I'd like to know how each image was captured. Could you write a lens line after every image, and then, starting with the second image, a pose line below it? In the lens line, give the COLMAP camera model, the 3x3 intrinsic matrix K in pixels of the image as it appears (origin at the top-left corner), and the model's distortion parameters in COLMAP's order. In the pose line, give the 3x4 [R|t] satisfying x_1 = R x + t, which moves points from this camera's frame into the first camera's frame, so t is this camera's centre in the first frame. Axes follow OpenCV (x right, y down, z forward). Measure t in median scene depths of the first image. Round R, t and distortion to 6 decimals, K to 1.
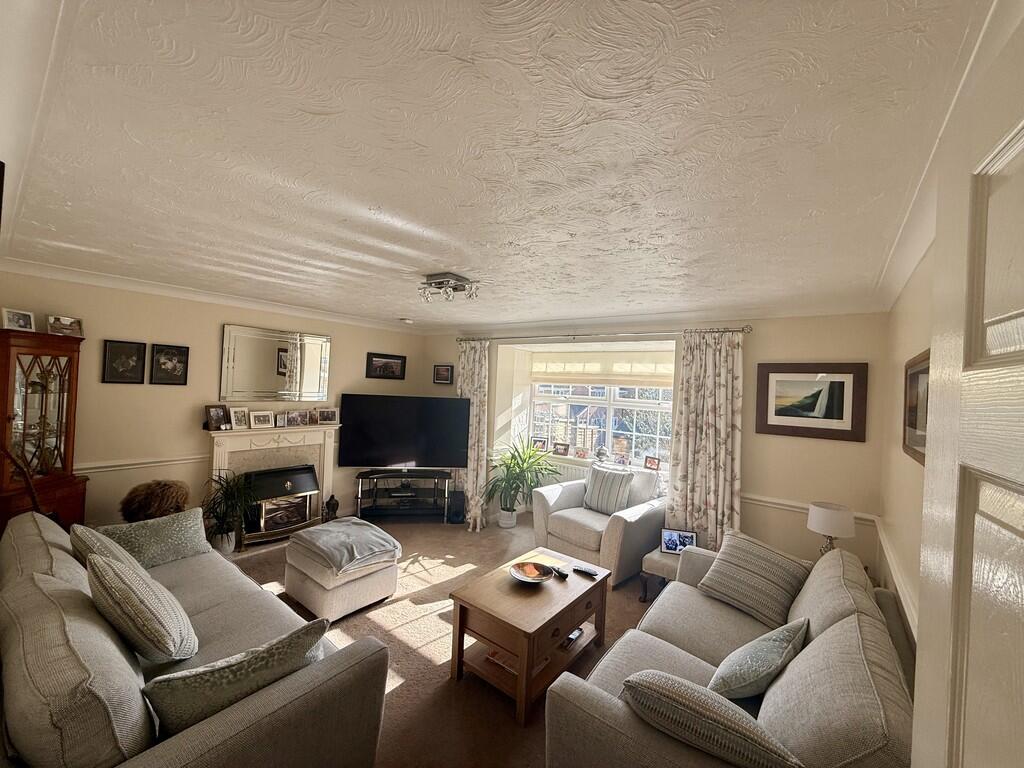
lens RADIAL K [[407.2, 0, 512.0], [0, 407.2, 384.0], [0, 0, 1]] dist [-0.000175, 0.000058]
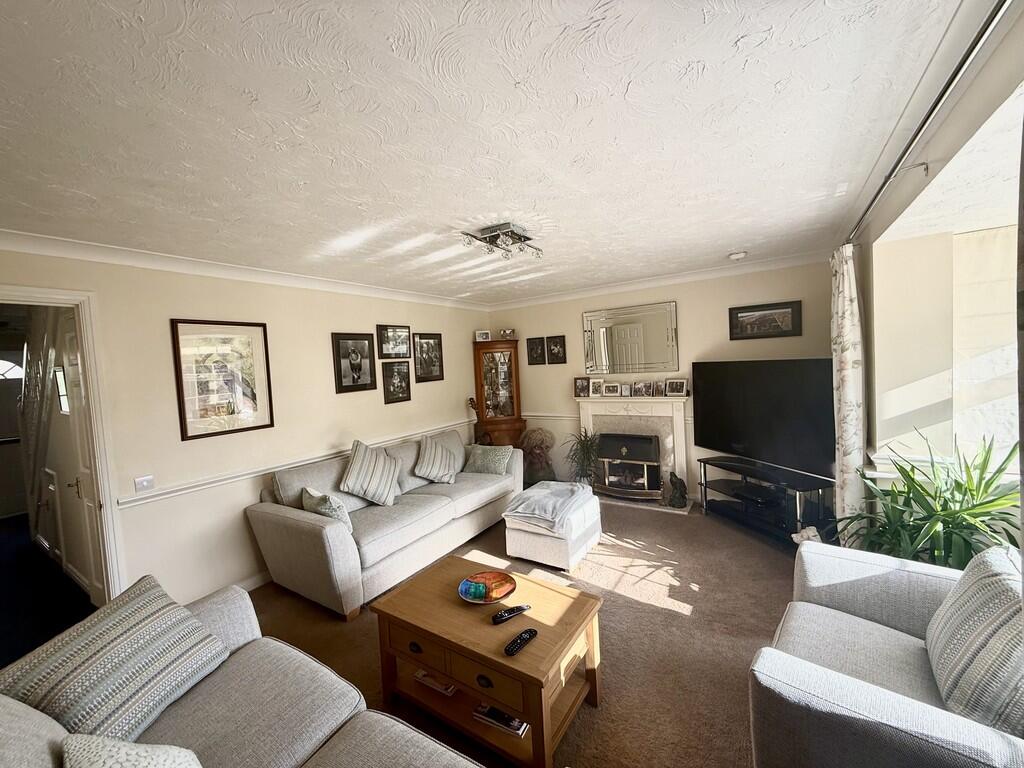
lens RADIAL K [[407.2, 0, 512.0], [0, 407.2, 384.0], [0, 0, 1]] dist [-0.000175, 0.000058]
pose [[0.078775, -0.004514, -0.996882, 0.549431], [0.060345, 0.998178, 0.000249, 0.060010], [0.995064, -0.060176, 0.078904, 0.688731]]
